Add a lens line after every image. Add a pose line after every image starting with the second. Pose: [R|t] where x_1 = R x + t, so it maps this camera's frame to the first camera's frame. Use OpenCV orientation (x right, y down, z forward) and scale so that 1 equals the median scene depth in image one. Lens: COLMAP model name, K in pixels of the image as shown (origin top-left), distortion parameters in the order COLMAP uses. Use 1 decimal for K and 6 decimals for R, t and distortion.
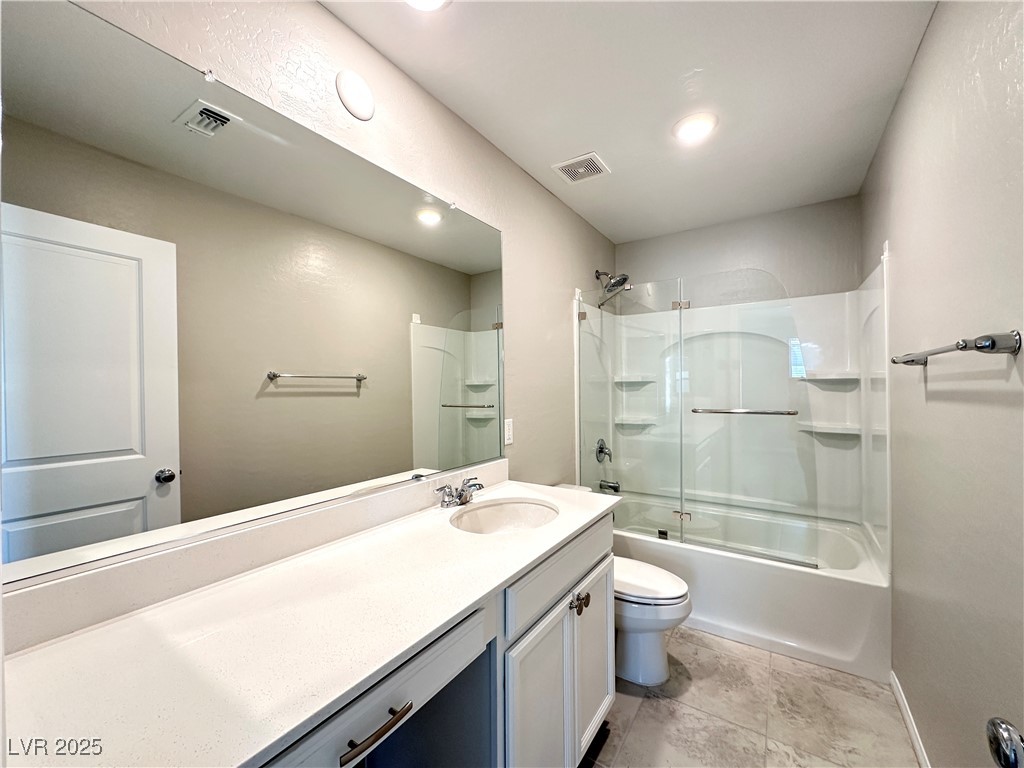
lens RADIAL K [[410.0, 0, 511.8], [0, 410.0, 387.9], [0, 0, 1]] dist [-0.001614, -0.000487]
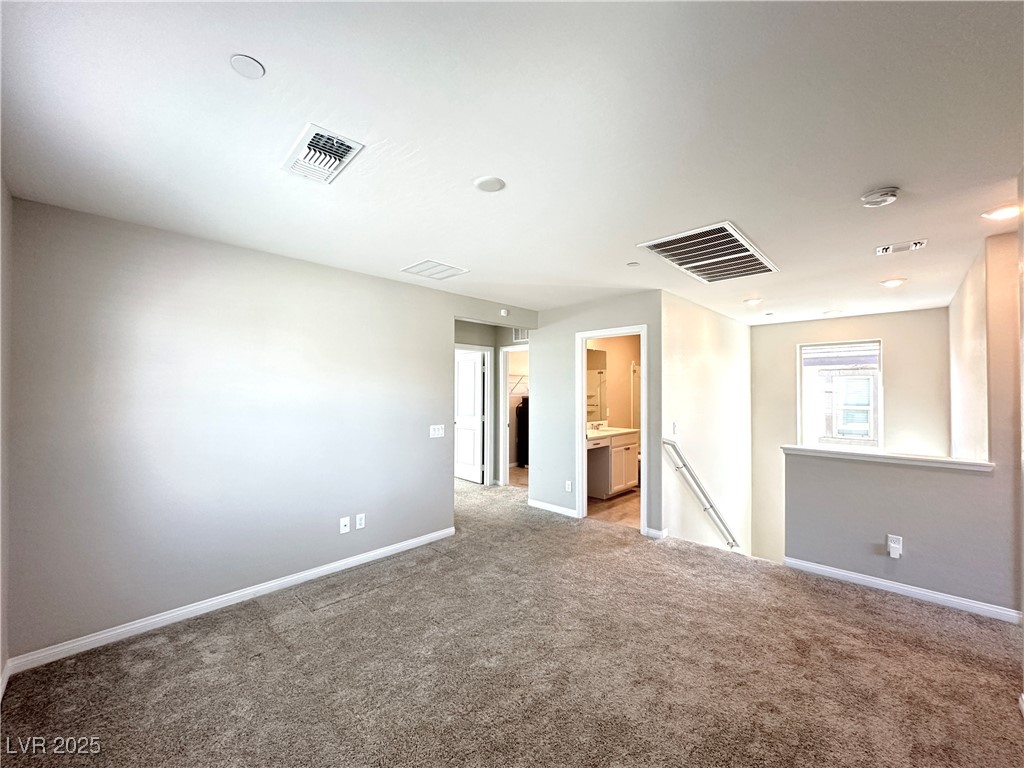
lens RADIAL K [[410.0, 0, 511.4], [0, 410.0, 387.5], [0, 0, 1]] dist [-0.001614, -0.000487]
pose [[0.981294, -0.001033, -0.192513, -0.116741], [-0.000604, 0.999964, -0.008447, -0.057947], [0.192515, 0.008405, 0.981258, -2.074405]]
